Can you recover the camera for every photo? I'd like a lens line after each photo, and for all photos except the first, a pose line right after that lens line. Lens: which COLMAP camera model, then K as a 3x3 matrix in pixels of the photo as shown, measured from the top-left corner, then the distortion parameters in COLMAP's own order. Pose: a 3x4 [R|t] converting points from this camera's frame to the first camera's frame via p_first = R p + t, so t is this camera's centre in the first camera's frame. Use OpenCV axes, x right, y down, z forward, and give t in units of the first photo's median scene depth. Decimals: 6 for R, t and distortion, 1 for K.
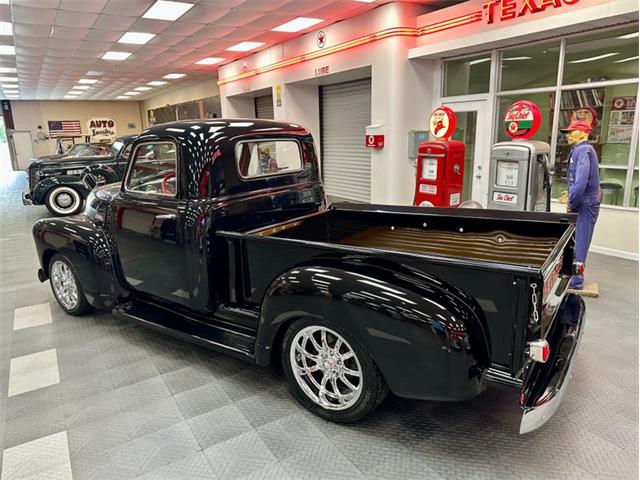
lens RADIAL K [[453.3, 0, 314.5], [0, 453.3, 247.2], [0, 0, 1]] dist [0.033440, -0.043307]
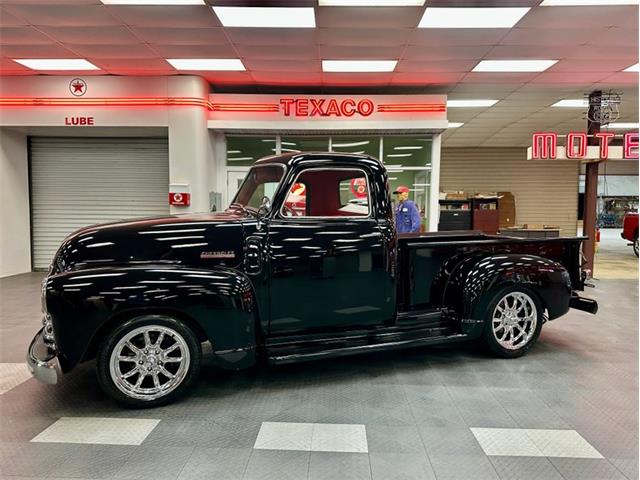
lens RADIAL K [[453.3, 0, 318.7], [0, 453.3, 245.2], [0, 0, 1]] dist [0.033440, -0.043307]
pose [[0.549219, -0.027516, 0.835225, -0.675450], [0.182138, 0.979372, -0.087503, 0.012830], [-0.815588, 0.200185, 0.542901, 0.277557]]
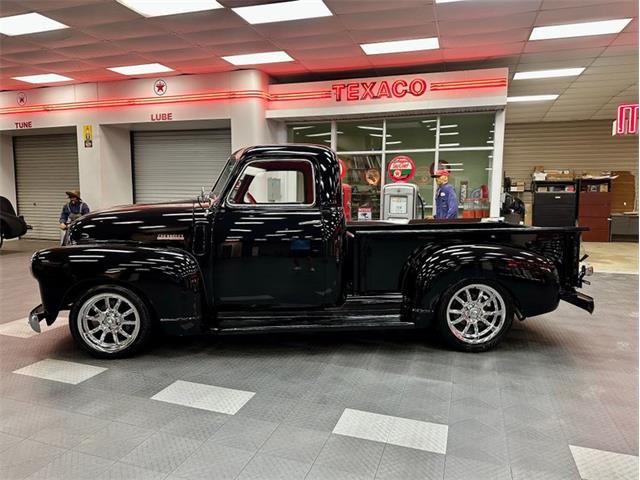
lens RADIAL K [[453.3, 0, 314.3], [0, 453.3, 245.9], [0, 0, 1]] dist [0.033440, -0.043307]
pose [[0.770402, -0.041689, 0.636193, -0.544283], [0.128754, 0.987473, -0.091208, 0.048623], [-0.624422, 0.152179, 0.766119, 0.073734]]
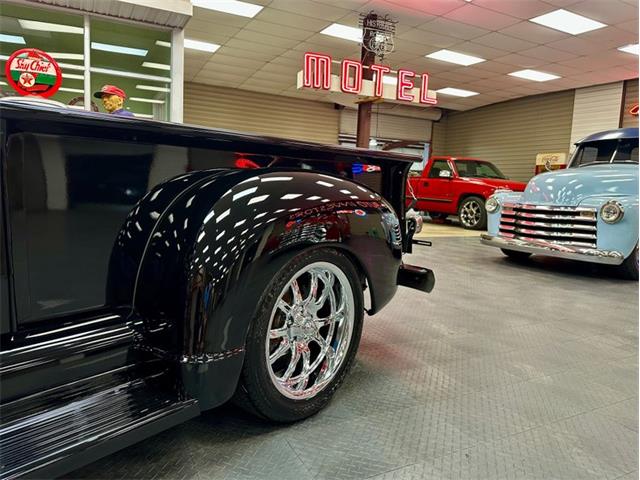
lens RADIAL K [[453.3, 0, 315.7], [0, 453.3, 234.9], [0, 0, 1]] dist [0.033440, -0.043307]
pose [[0.080632, -0.073554, 0.994026, -0.253417], [0.198653, 0.978452, 0.056287, 0.041189], [-0.976747, 0.192927, 0.093506, 0.385275]]
